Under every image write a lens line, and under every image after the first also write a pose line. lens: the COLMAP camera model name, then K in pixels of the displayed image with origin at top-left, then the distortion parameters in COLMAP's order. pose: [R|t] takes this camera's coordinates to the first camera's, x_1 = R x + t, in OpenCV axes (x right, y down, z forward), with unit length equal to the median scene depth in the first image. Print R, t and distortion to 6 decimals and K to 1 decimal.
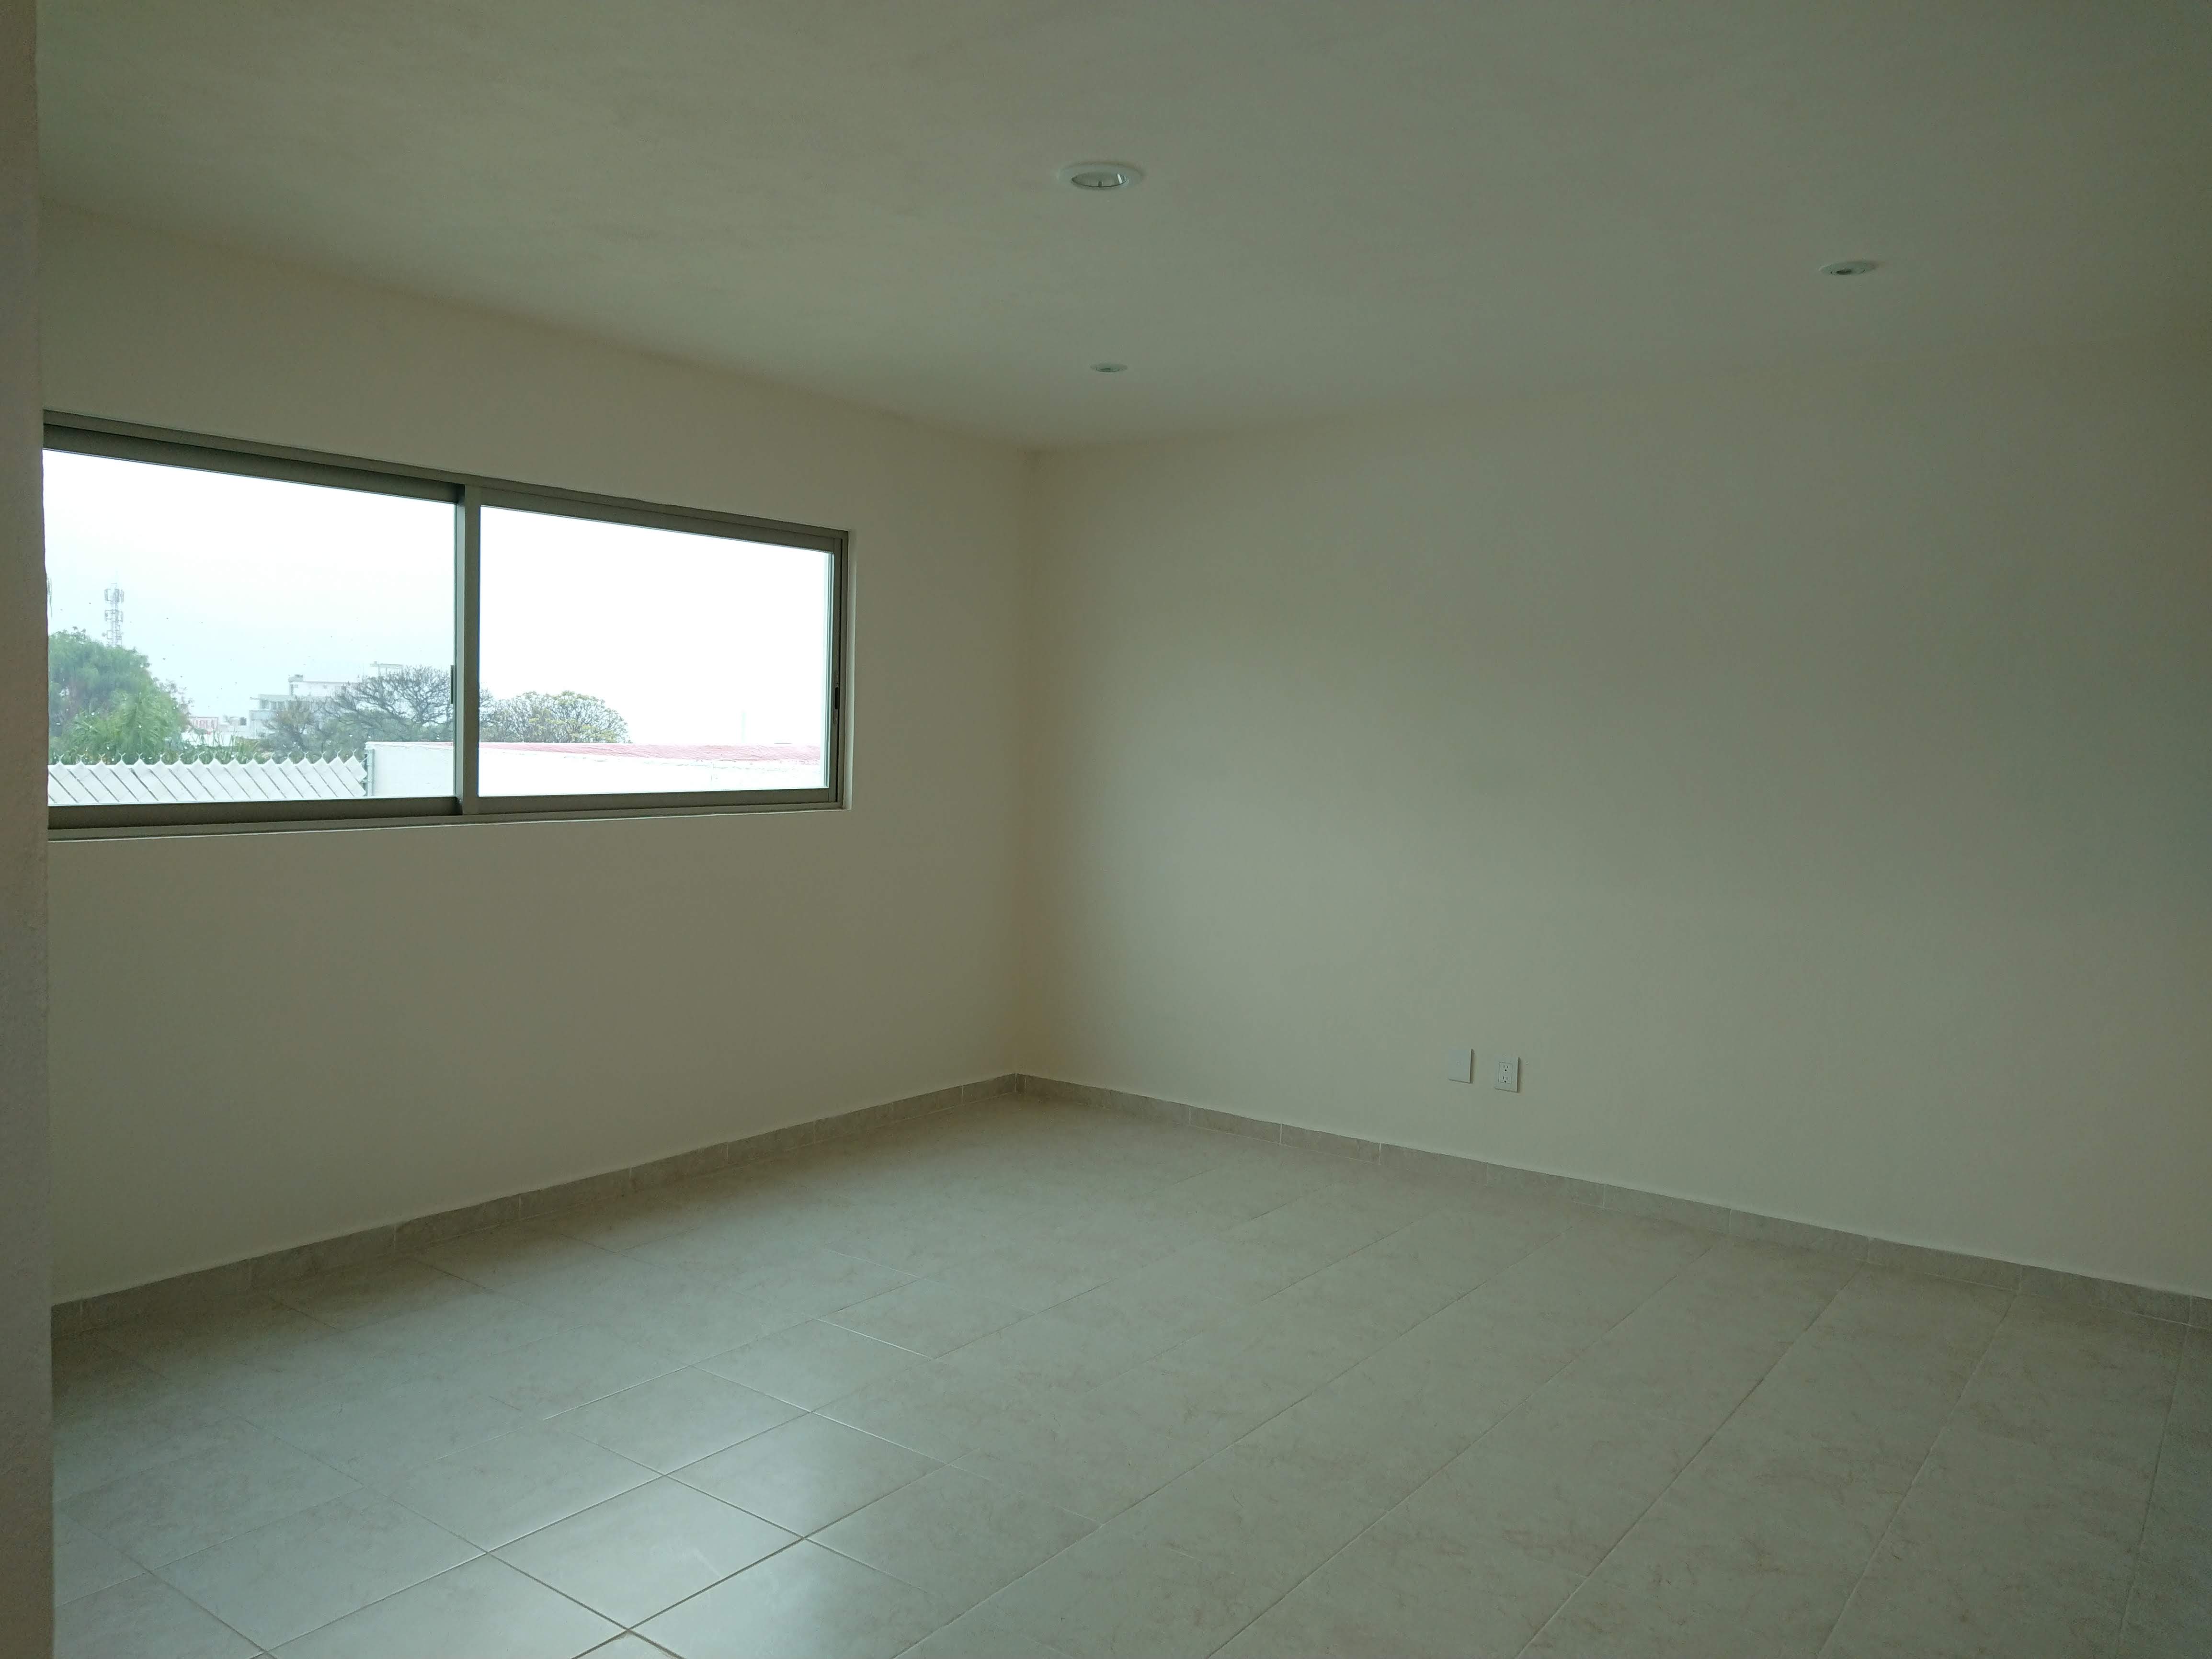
lens RADIAL K [[1655.9, 0, 1102.8], [0, 1655.9, 832.1], [0, 0, 1]] dist [-0.019064, 0.020701]
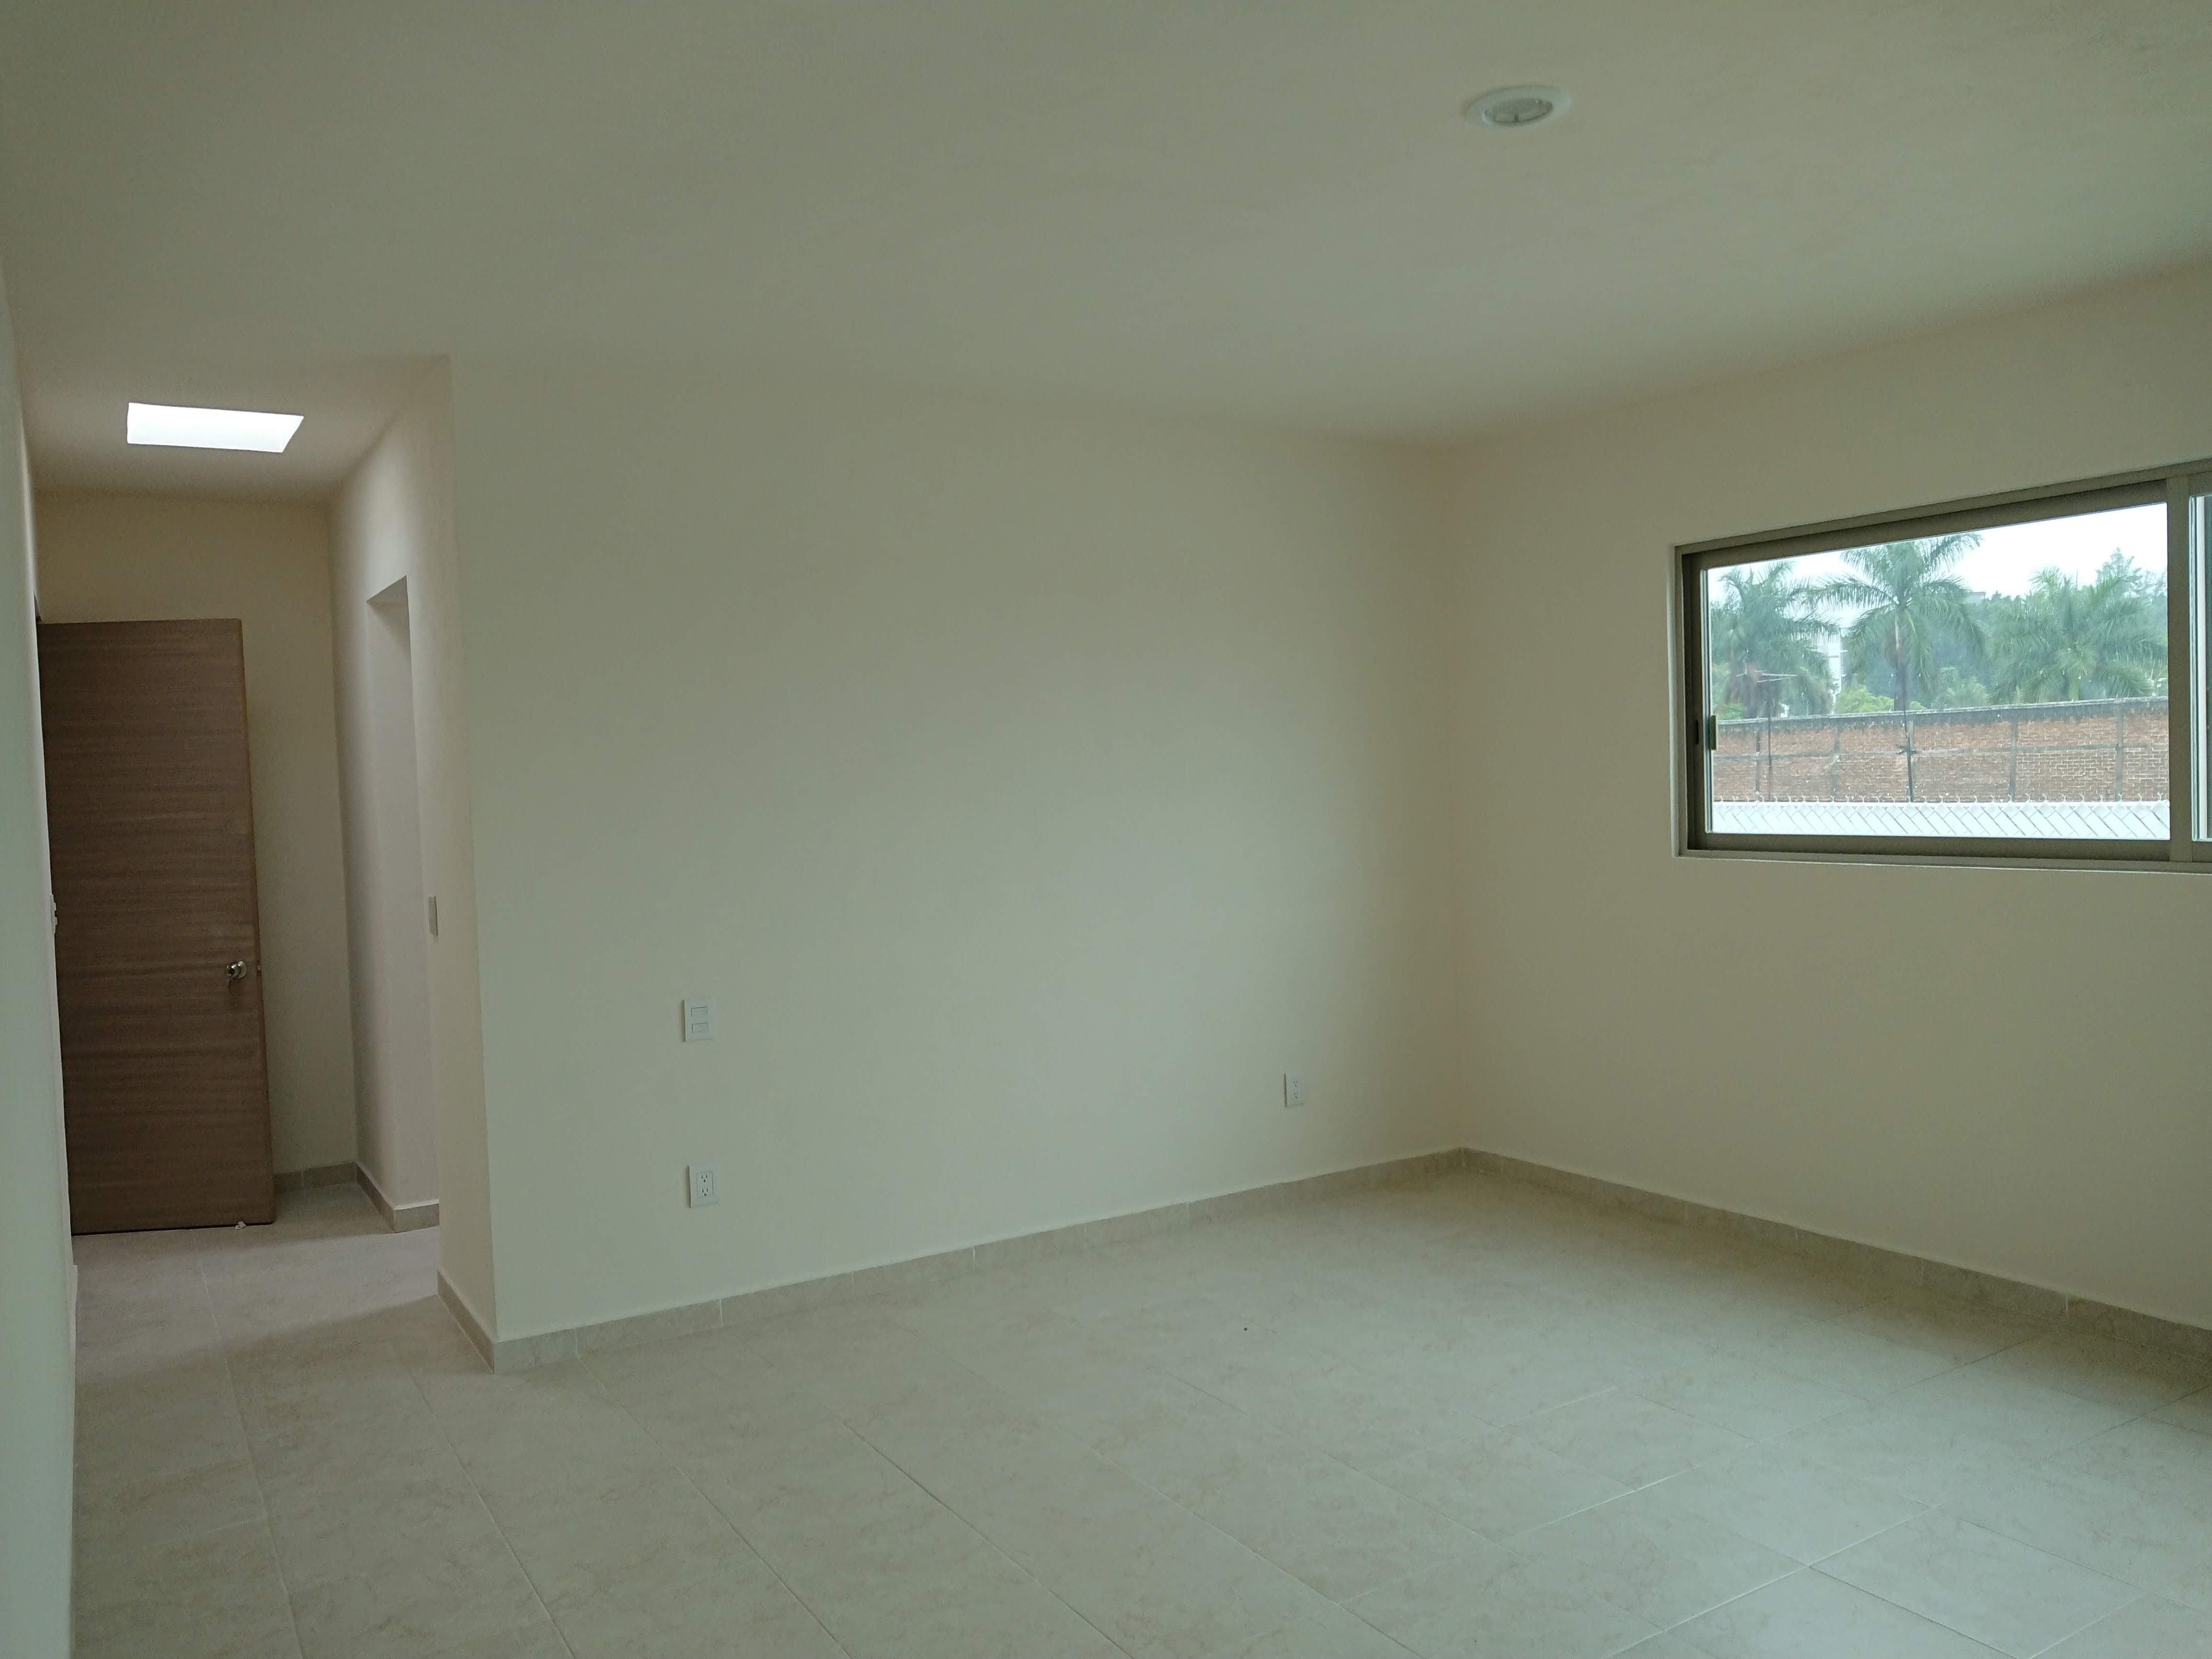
lens RADIAL K [[1655.9, 0, 1103.7], [0, 1655.9, 828.8], [0, 0, 1]] dist [-0.019064, 0.020701]
pose [[-0.379560, 0.018063, -0.924991, 0.643454], [-0.035960, 0.998766, 0.034260, -0.038668], [0.924468, 0.046267, -0.378442, 0.846115]]
